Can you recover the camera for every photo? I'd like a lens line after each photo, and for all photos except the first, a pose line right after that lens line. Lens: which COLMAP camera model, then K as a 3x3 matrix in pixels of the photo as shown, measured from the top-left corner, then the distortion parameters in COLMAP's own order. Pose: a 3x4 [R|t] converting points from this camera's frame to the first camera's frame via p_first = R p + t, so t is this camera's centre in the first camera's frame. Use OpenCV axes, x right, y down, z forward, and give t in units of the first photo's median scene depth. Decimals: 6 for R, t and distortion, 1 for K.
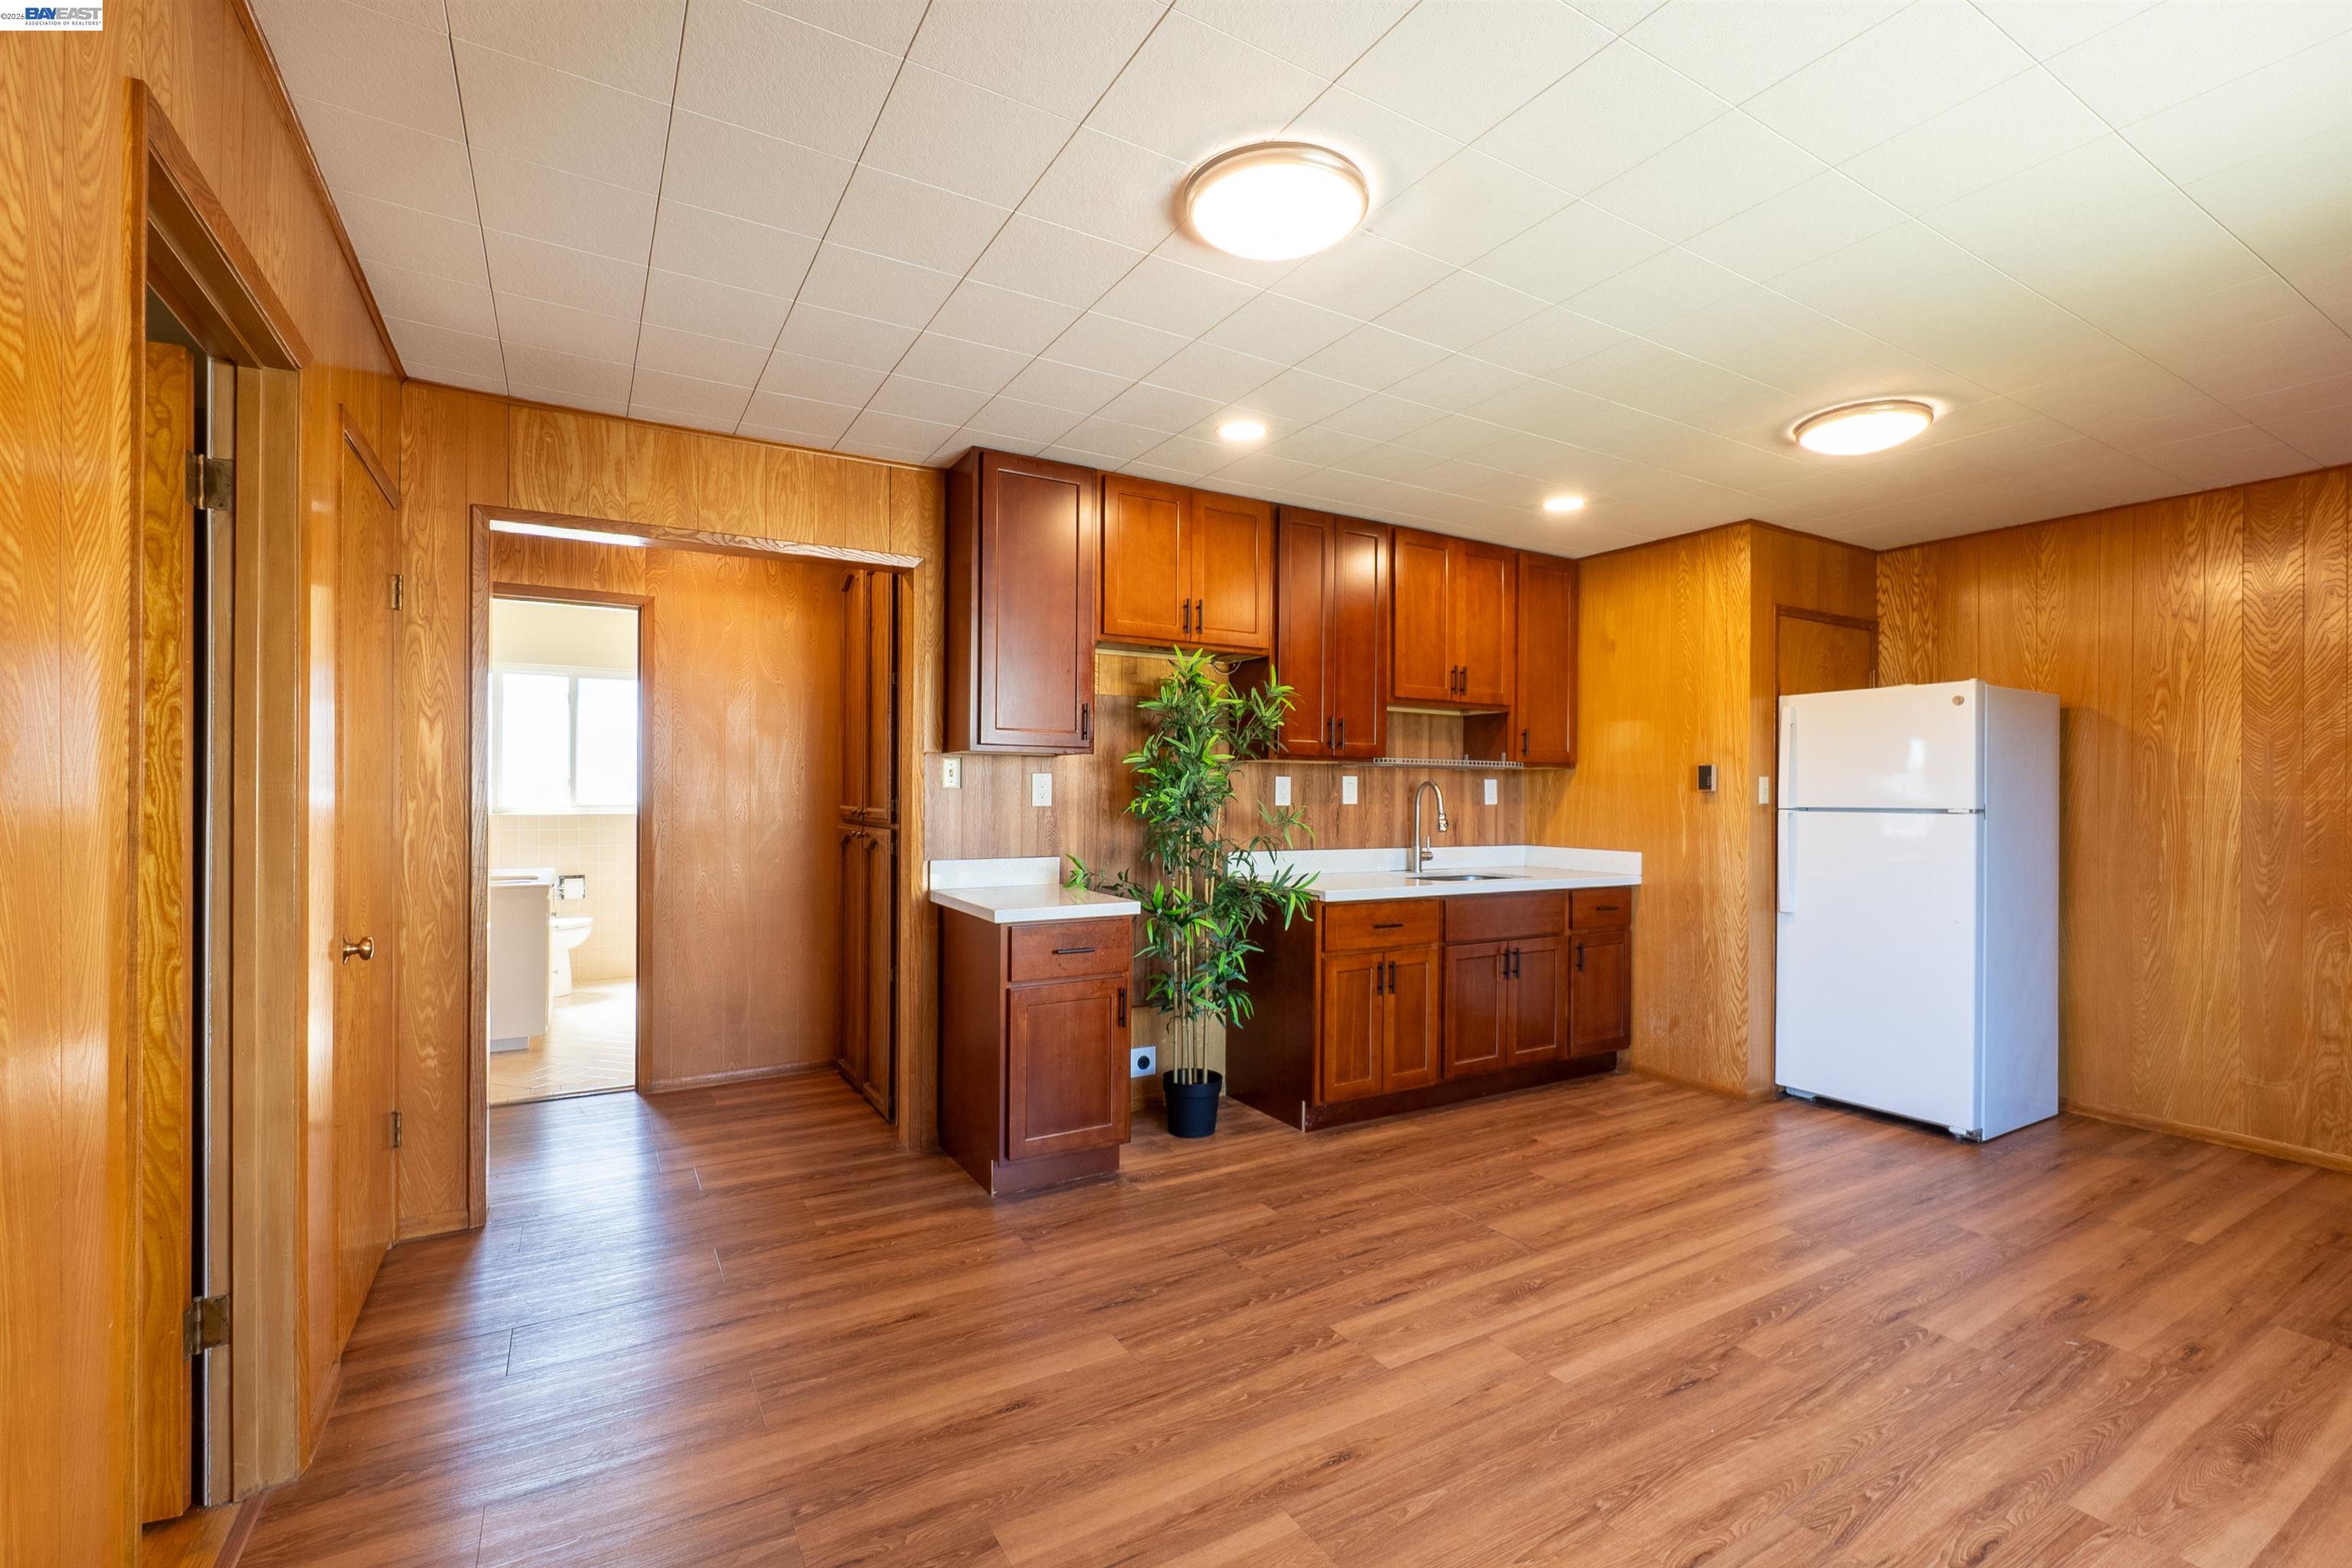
lens RADIAL K [[1019.3, 0, 1177.8], [0, 1019.3, 792.7], [0, 0, 1]] dist [-0.007510, 0.001487]
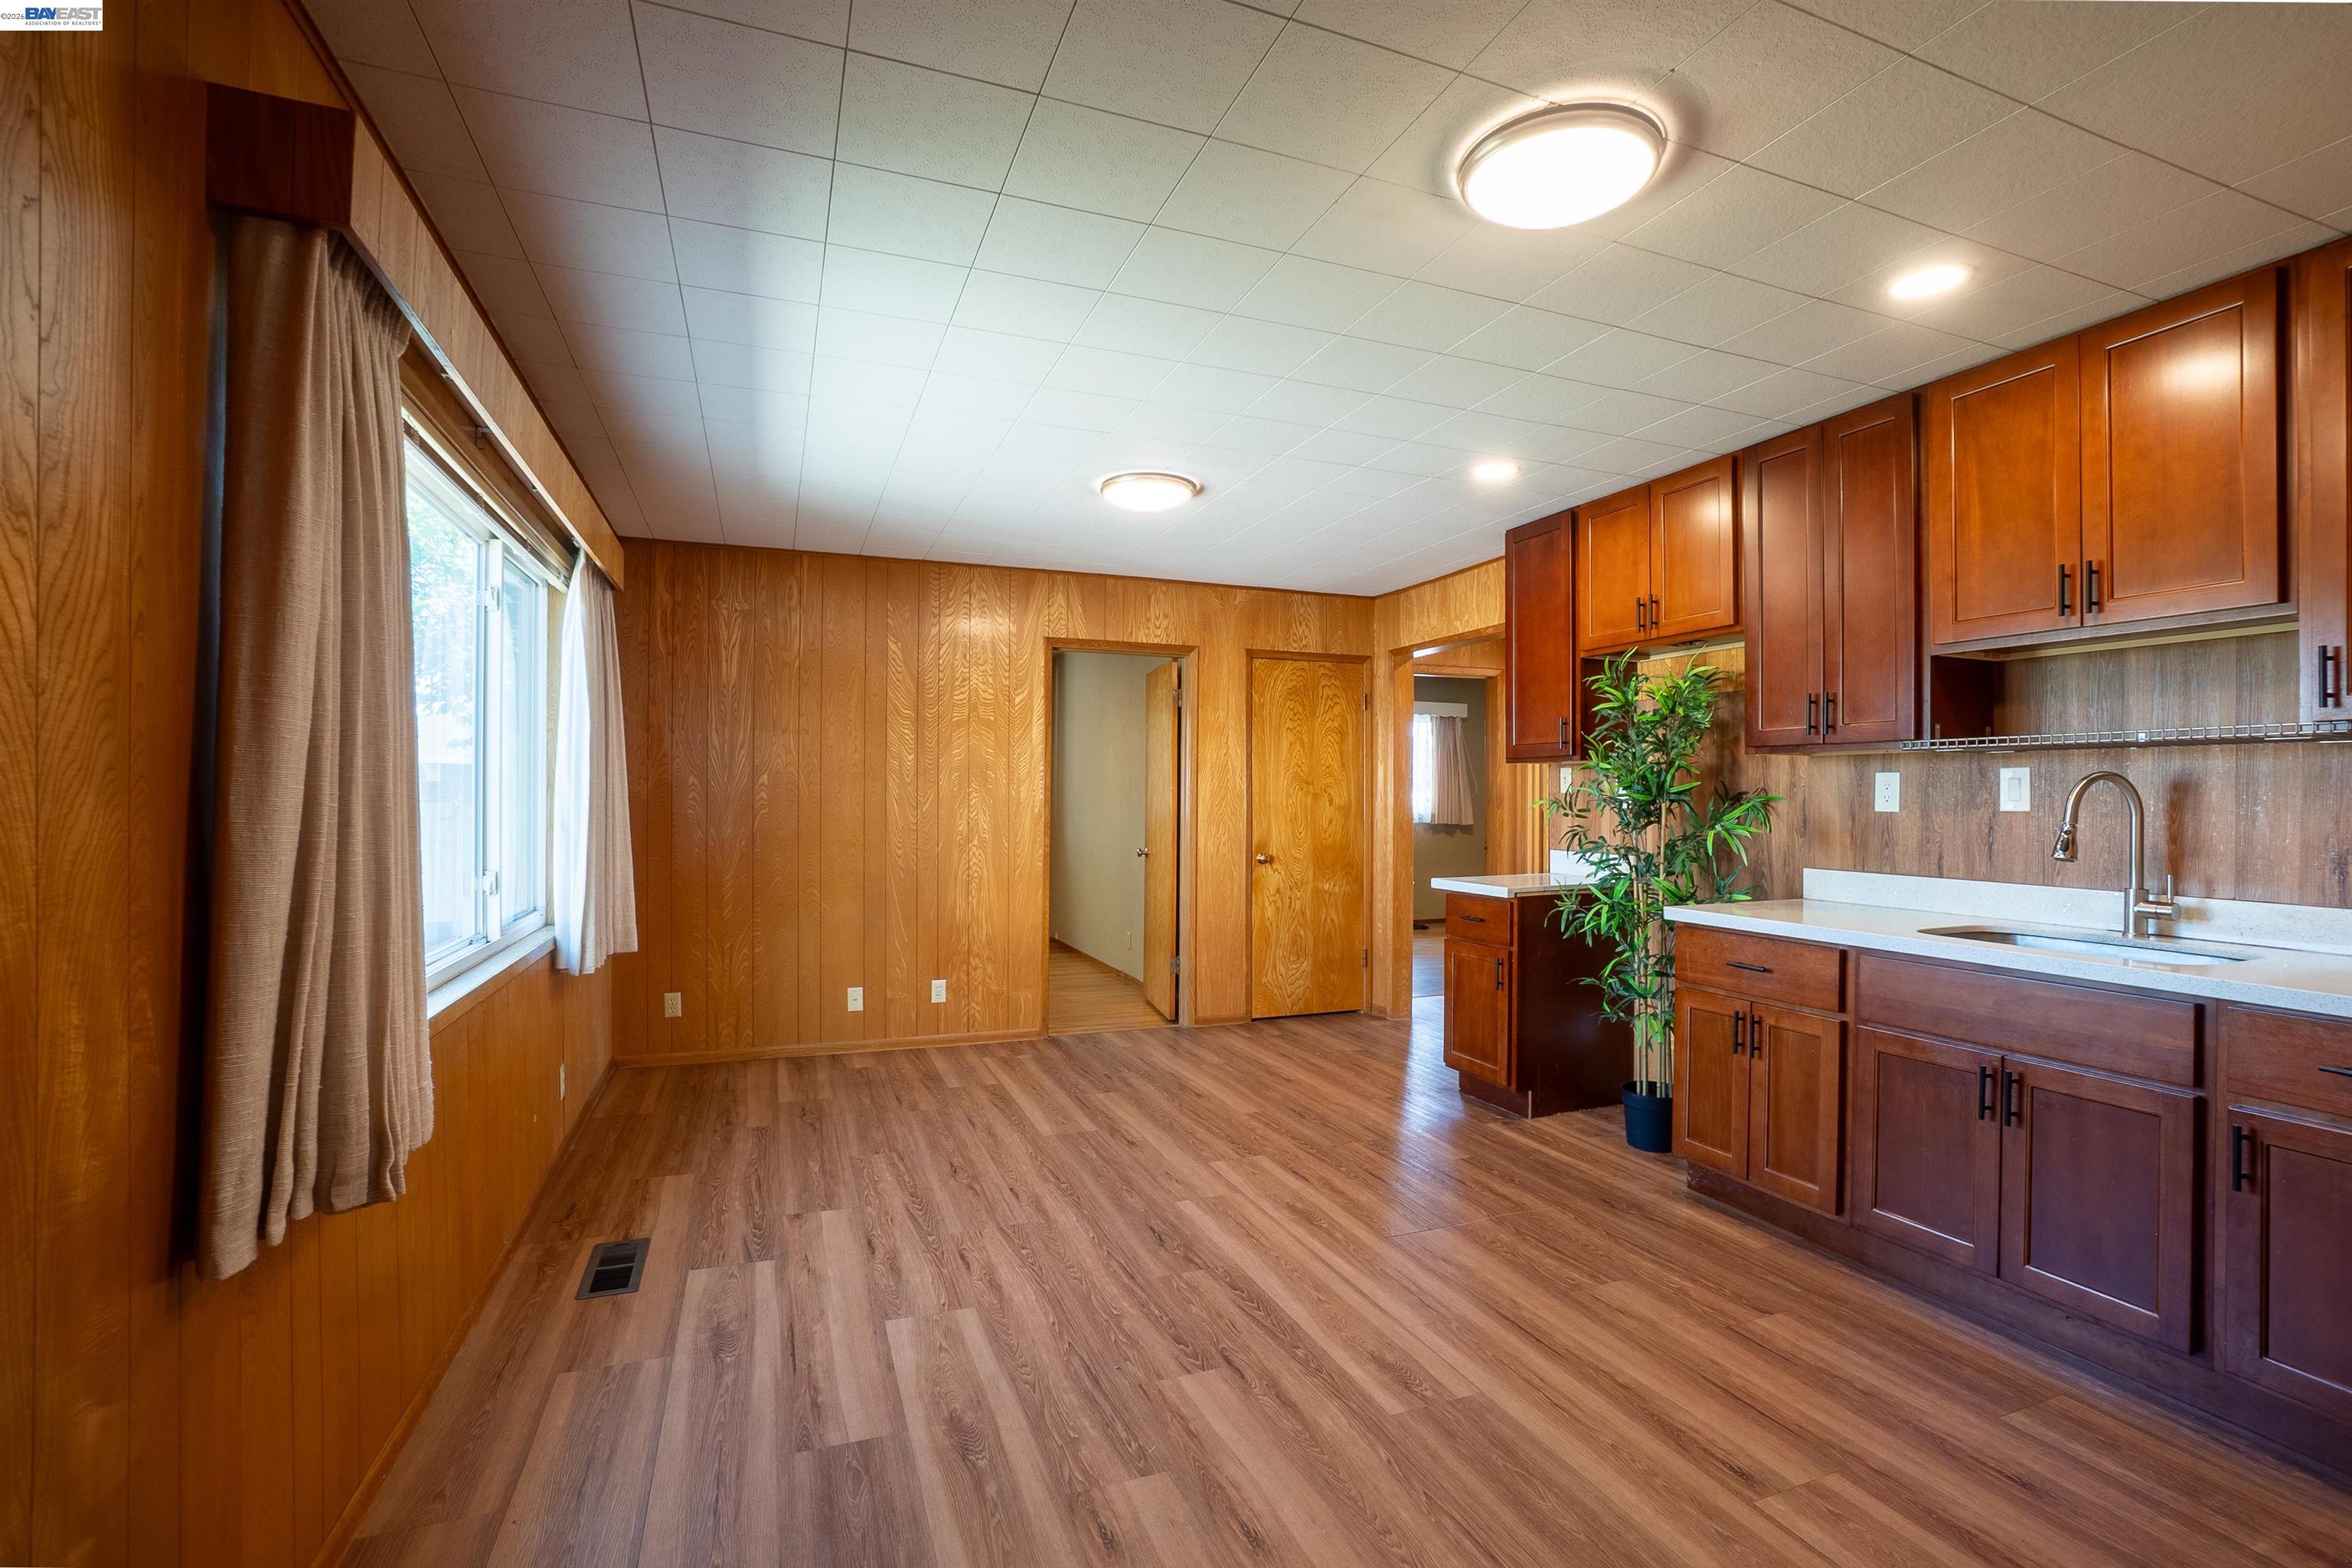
lens RADIAL K [[1054.9, 0, 1174.0], [0, 1054.9, 794.6], [0, 0, 1]] dist [-0.063663, 0.023311]
pose [[-0.167569, -0.008120, -0.985827, 1.075814], [-0.003976, 0.999964, -0.007560, 0.009436], [0.985852, 0.002653, -0.167595, 0.725992]]
